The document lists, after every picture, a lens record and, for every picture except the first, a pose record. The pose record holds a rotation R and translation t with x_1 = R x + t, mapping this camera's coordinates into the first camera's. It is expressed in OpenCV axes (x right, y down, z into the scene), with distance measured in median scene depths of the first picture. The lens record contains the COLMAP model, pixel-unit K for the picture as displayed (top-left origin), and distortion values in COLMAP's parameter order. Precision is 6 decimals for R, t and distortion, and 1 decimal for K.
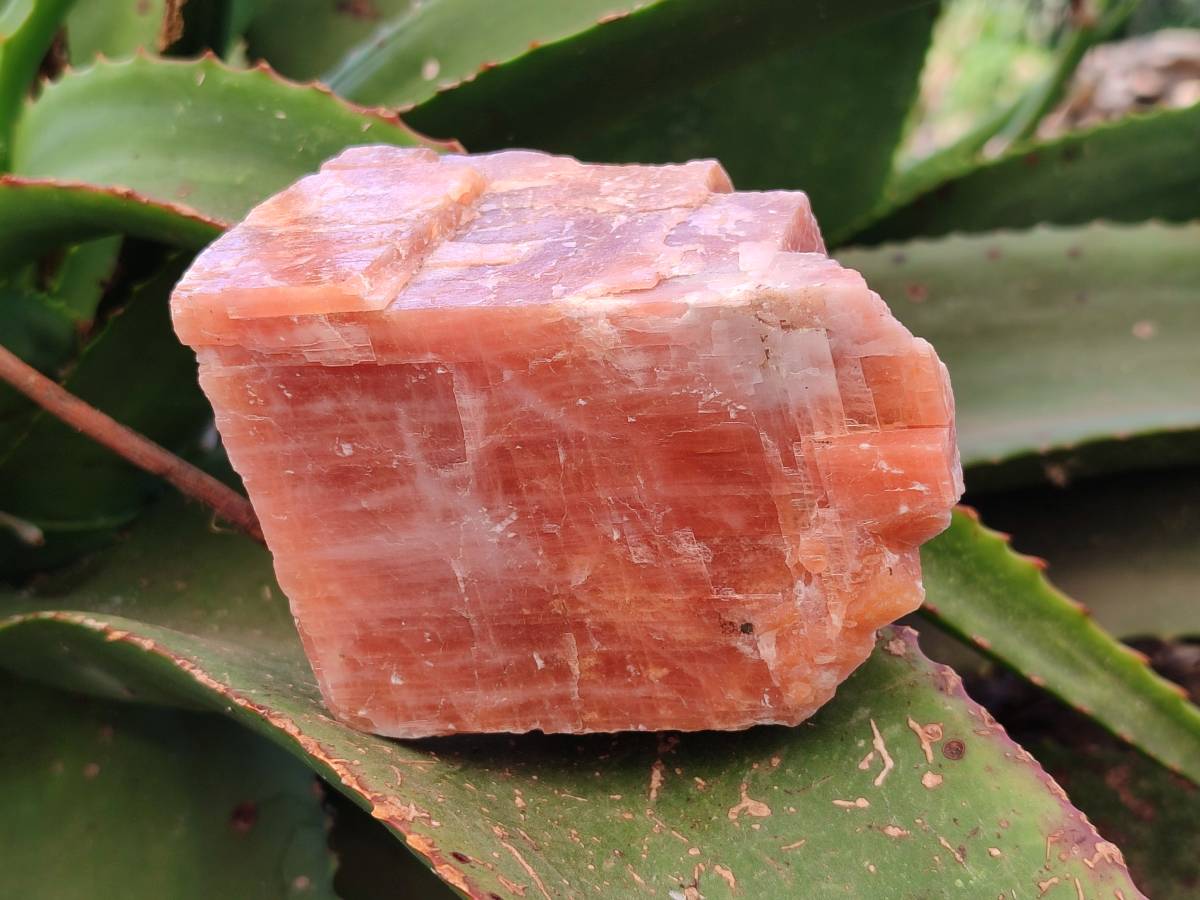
lens RADIAL K [[1772.1, 0, 600.0], [0, 1772.1, 450.0], [0, 0, 1]] dist [0.277138, -1.443536]
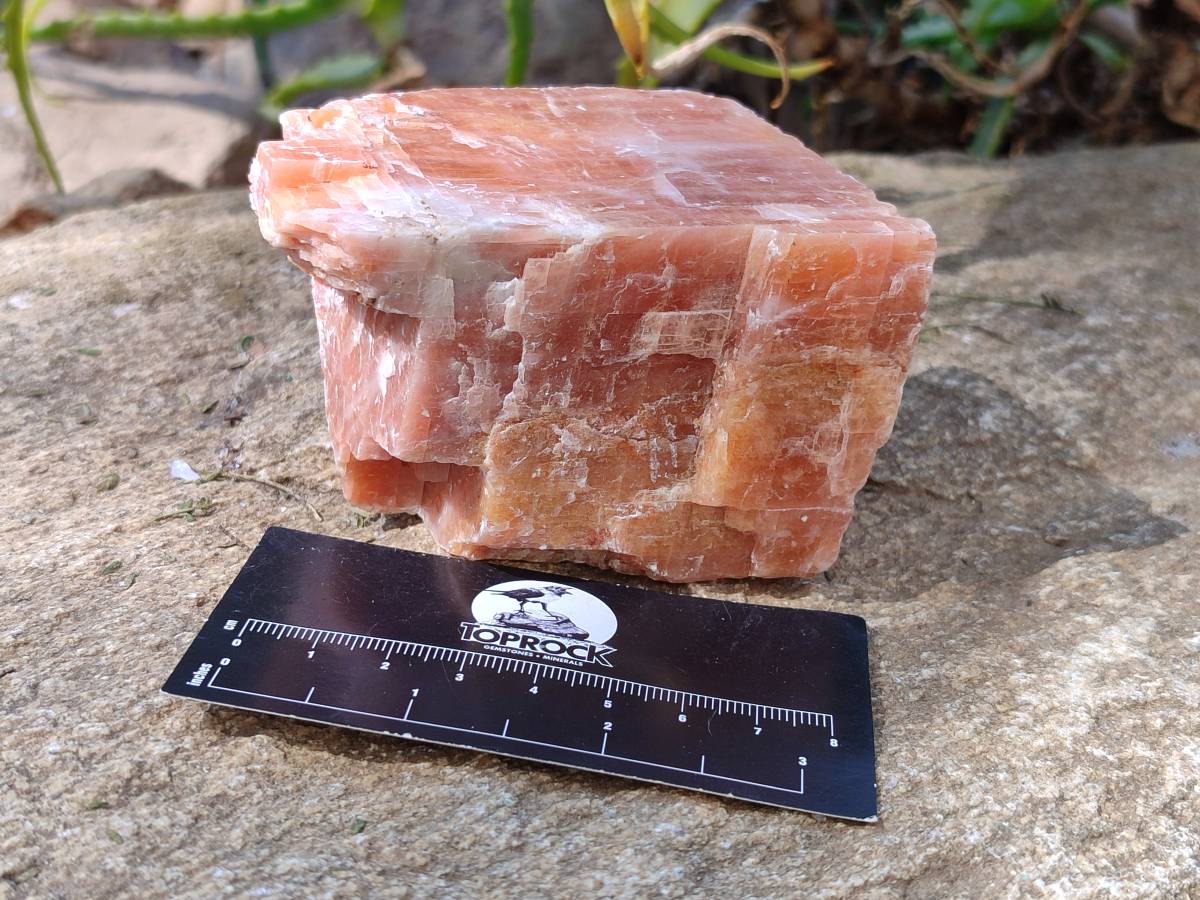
lens RADIAL K [[1772.1, 0, 600.0], [0, 1772.1, 450.0], [0, 0, 1]] dist [0.277138, -1.443536]
pose [[-0.989184, 0.099381, -0.107880, 0.115958], [-0.146212, -0.726761, 0.671149, -0.930760], [-0.011704, 0.679663, 0.733431, 0.237989]]
